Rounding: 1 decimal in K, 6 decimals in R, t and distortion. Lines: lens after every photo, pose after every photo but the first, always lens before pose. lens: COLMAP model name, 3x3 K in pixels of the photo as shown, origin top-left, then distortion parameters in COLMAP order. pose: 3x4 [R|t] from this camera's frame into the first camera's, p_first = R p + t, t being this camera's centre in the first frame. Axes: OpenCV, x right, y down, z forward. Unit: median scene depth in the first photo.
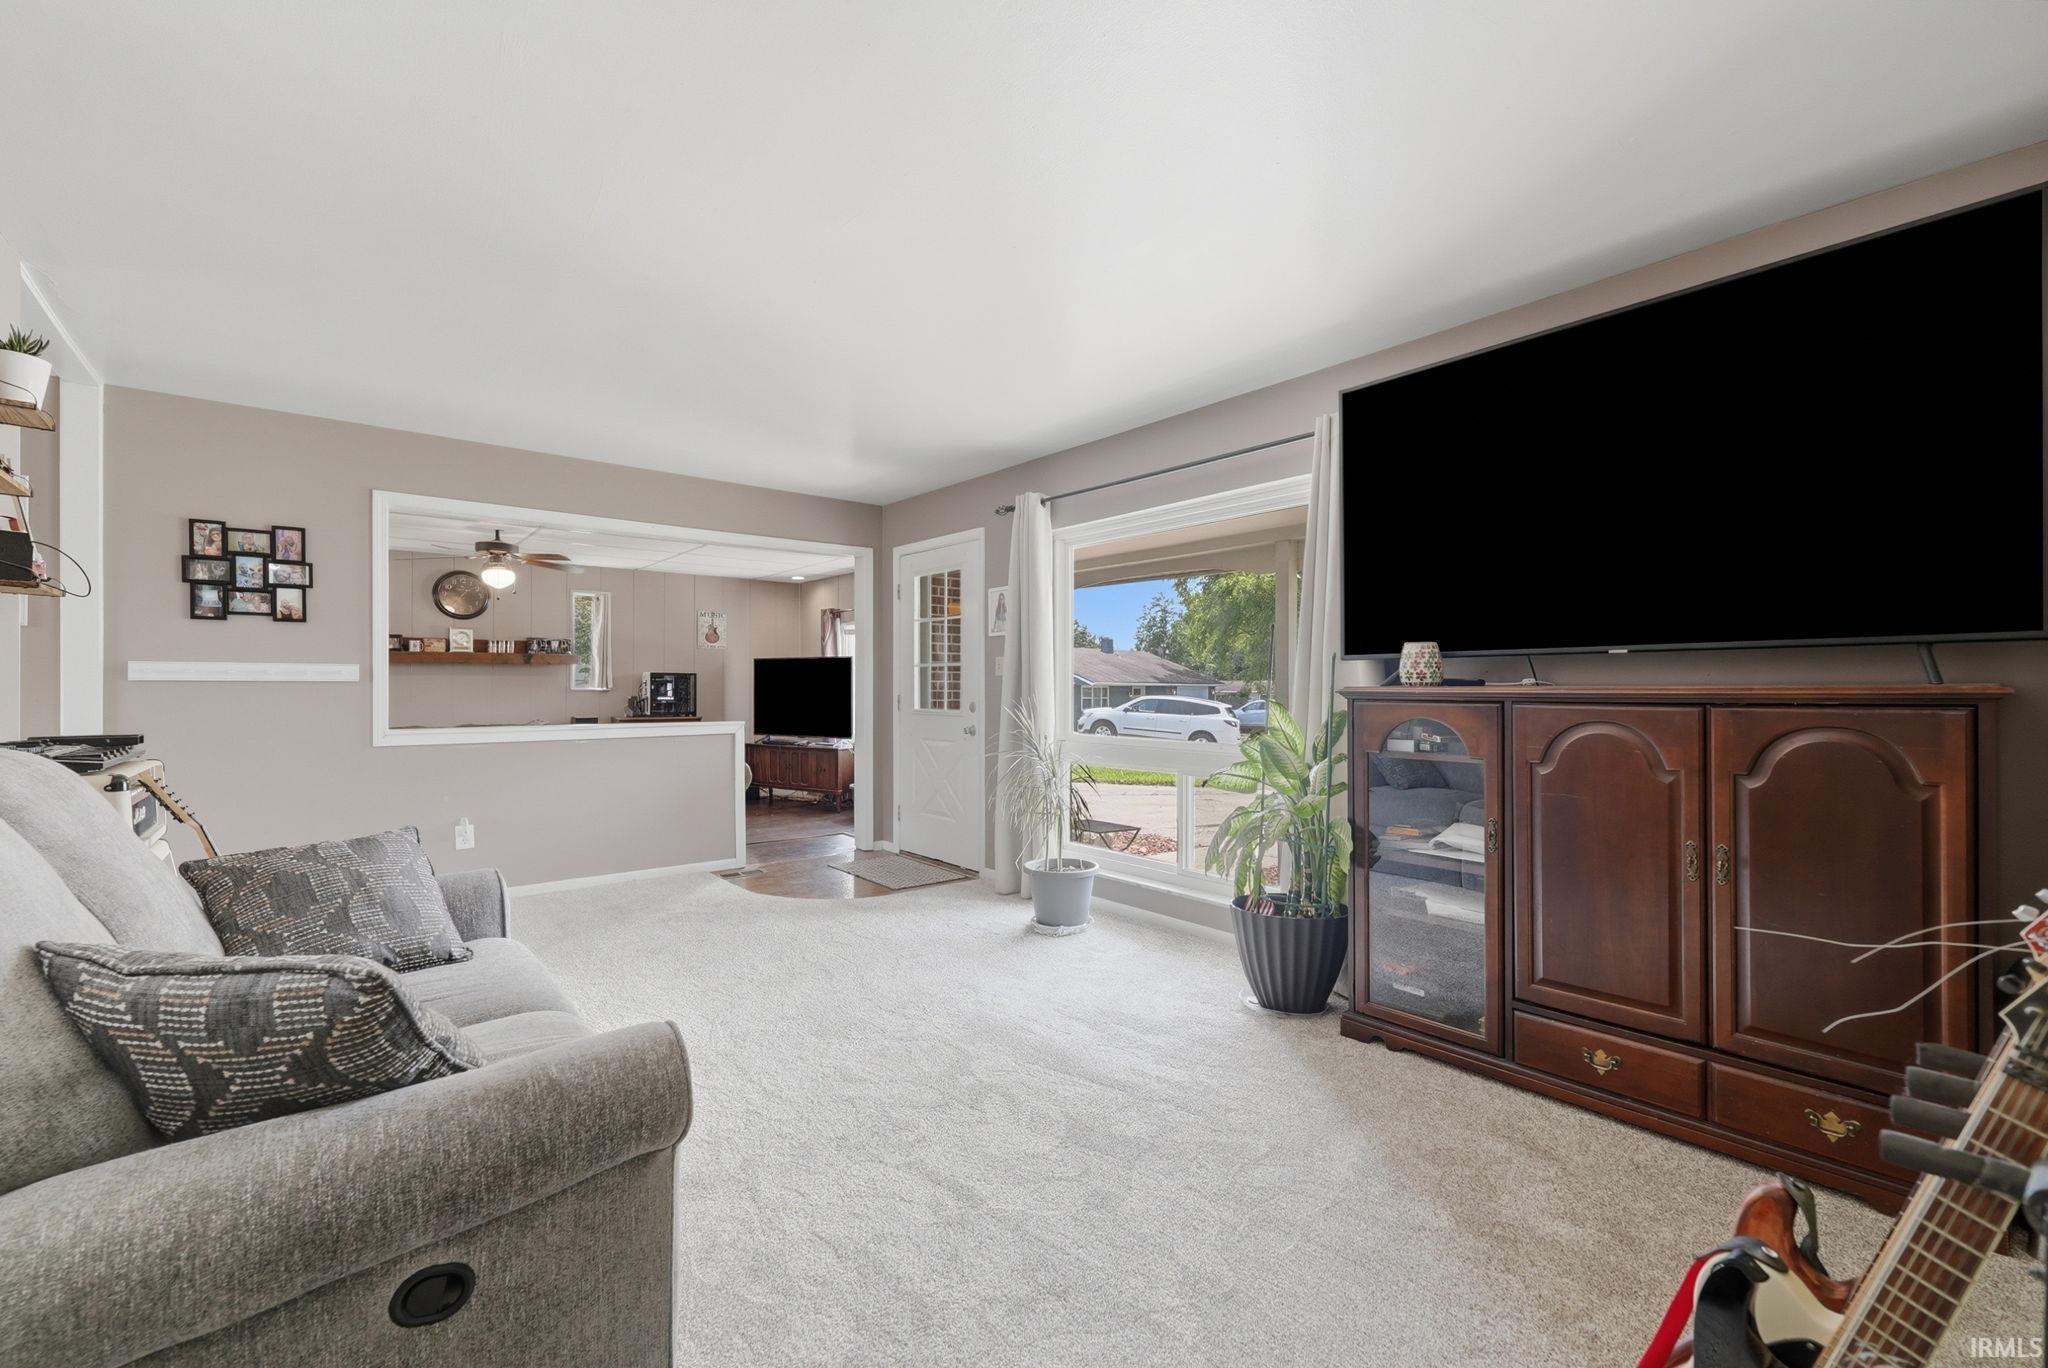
lens RADIAL K [[852.1, 0, 1020.5], [0, 852.1, 696.7], [0, 0, 1]] dist [-0.000714, 0.000094]
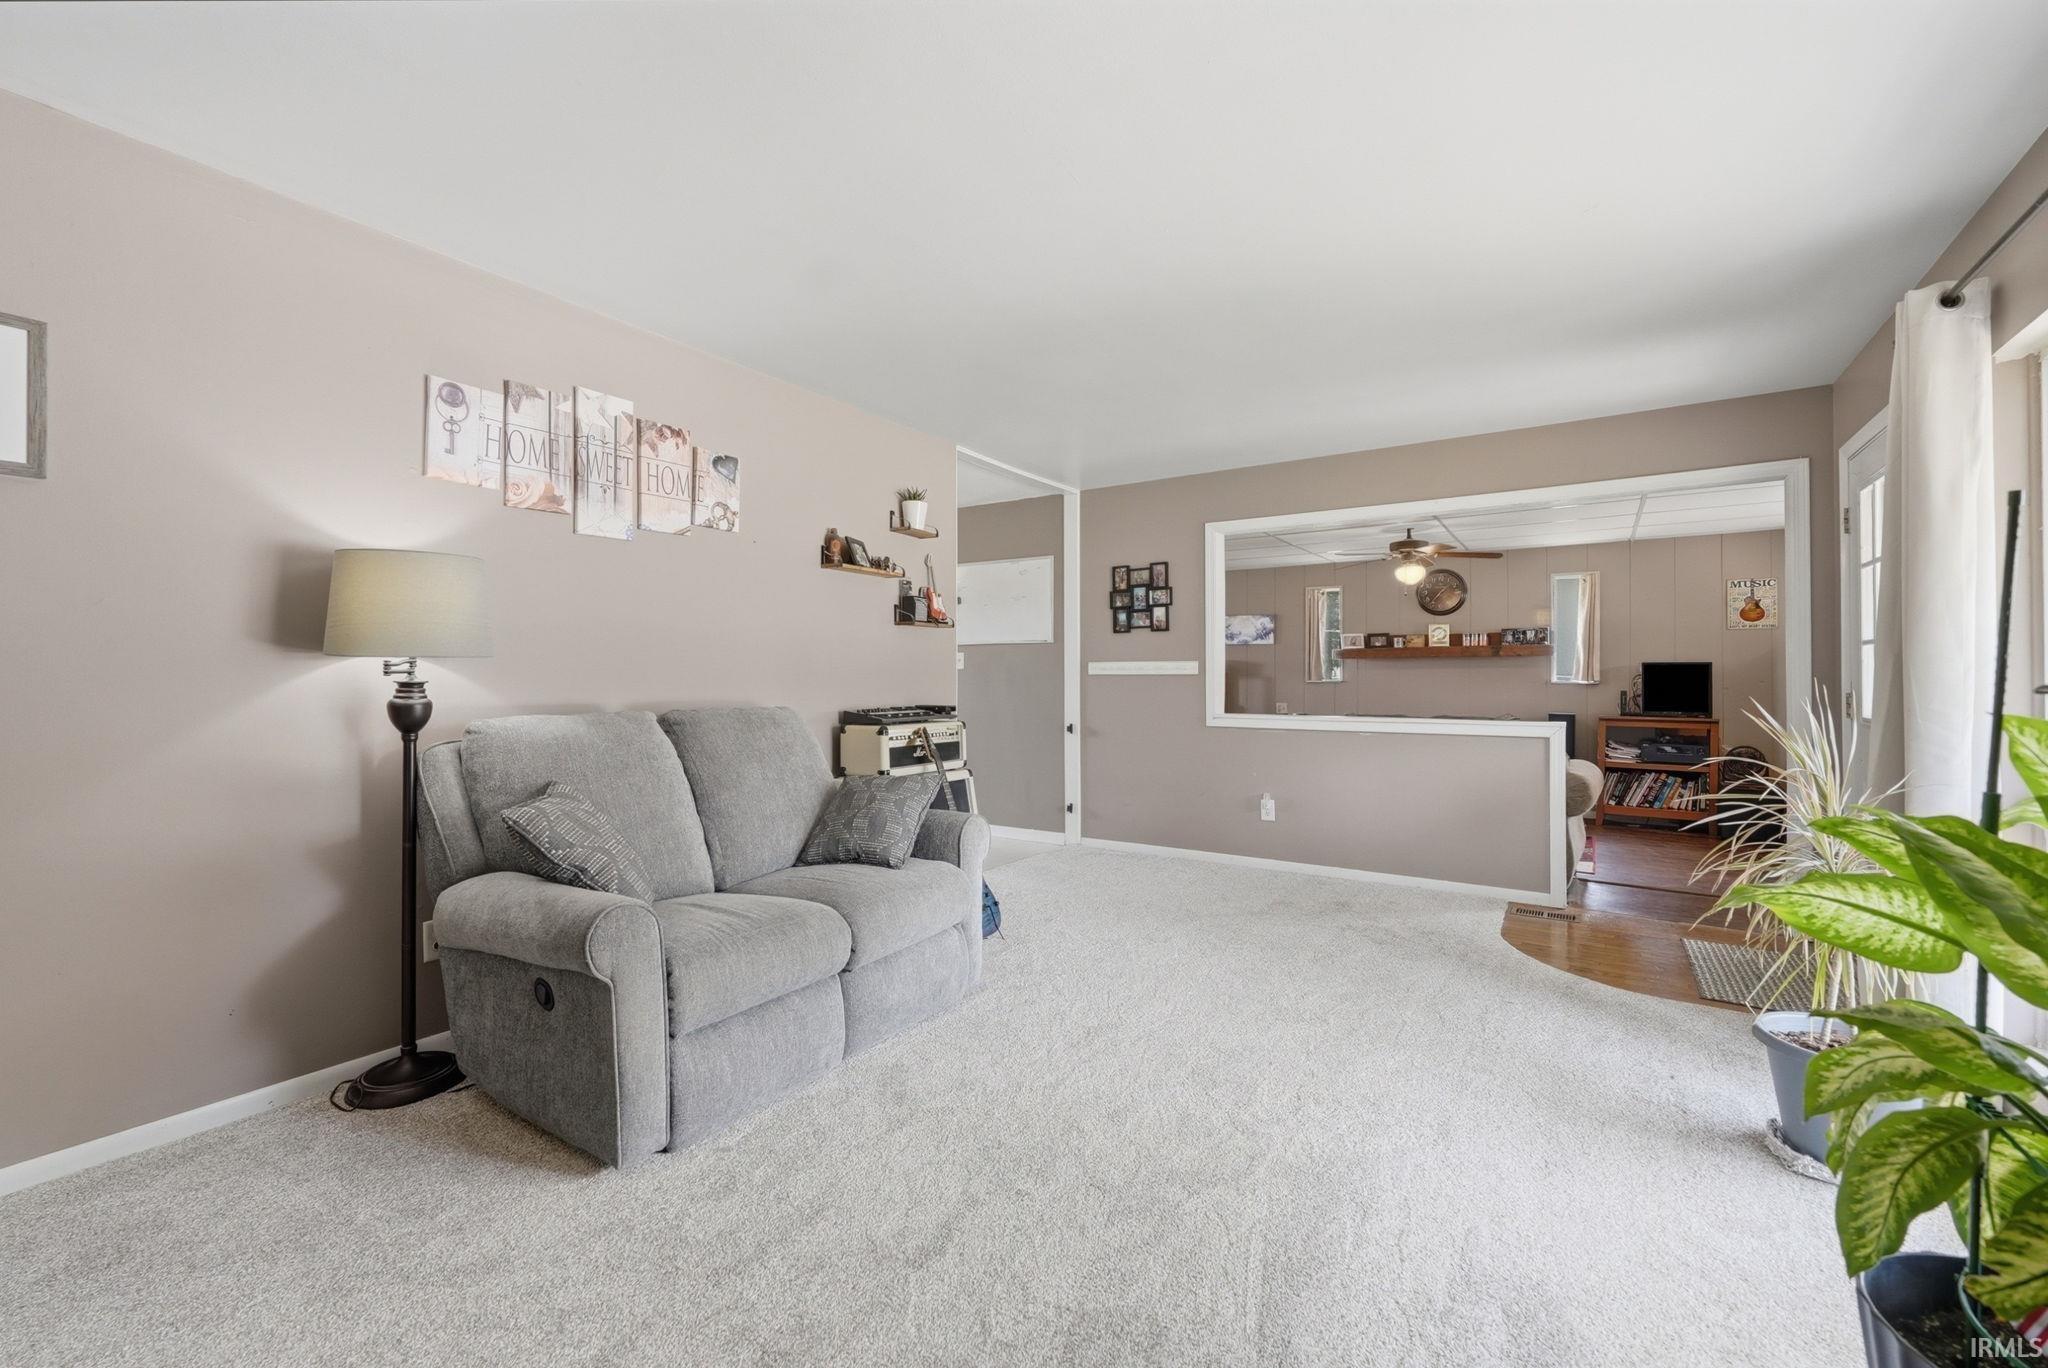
lens RADIAL K [[846.4, 0, 1020.8], [0, 846.4, 675.9], [0, 0, 1]] dist [0.000086, -0.000130]
pose [[0.284013, -0.003136, -0.958815, 0.351561], [-0.012931, 0.999891, -0.007100, -0.003212], [0.958733, 0.014415, 0.283941, 0.363627]]
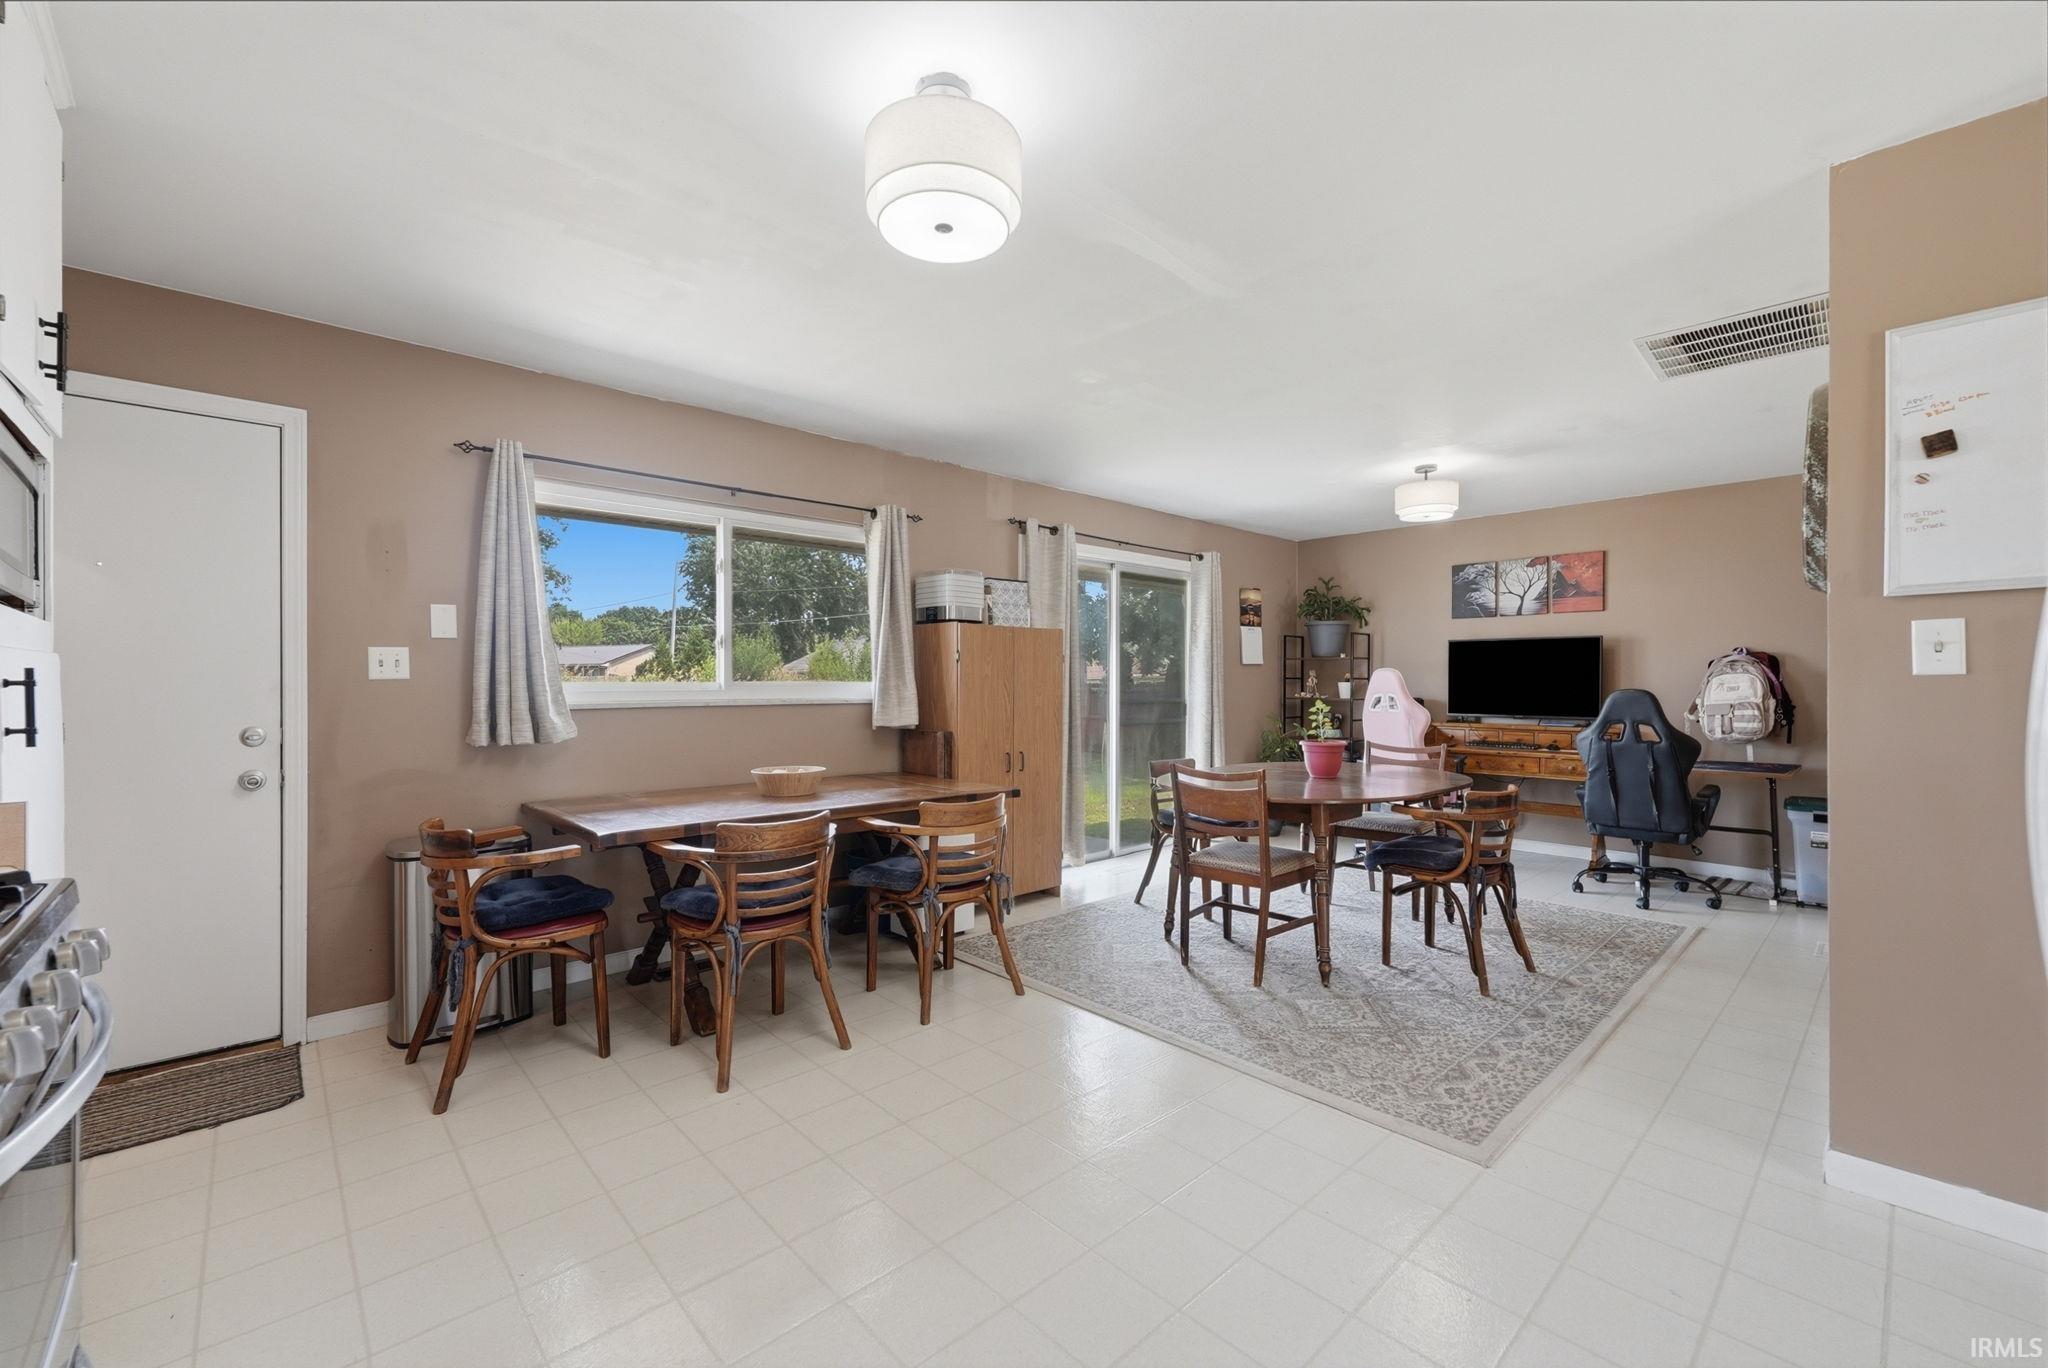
lens RADIAL K [[834.2, 0, 1024.5], [0, 834.2, 686.9], [0, 0, 1]] dist [0.000112, 0.000034]
pose [[0.053771, 0.002324, -0.998551, -0.667360], [-0.010725, 0.999941, 0.001750, -0.013349], [0.998496, 0.010615, 0.053793, 0.186822]]
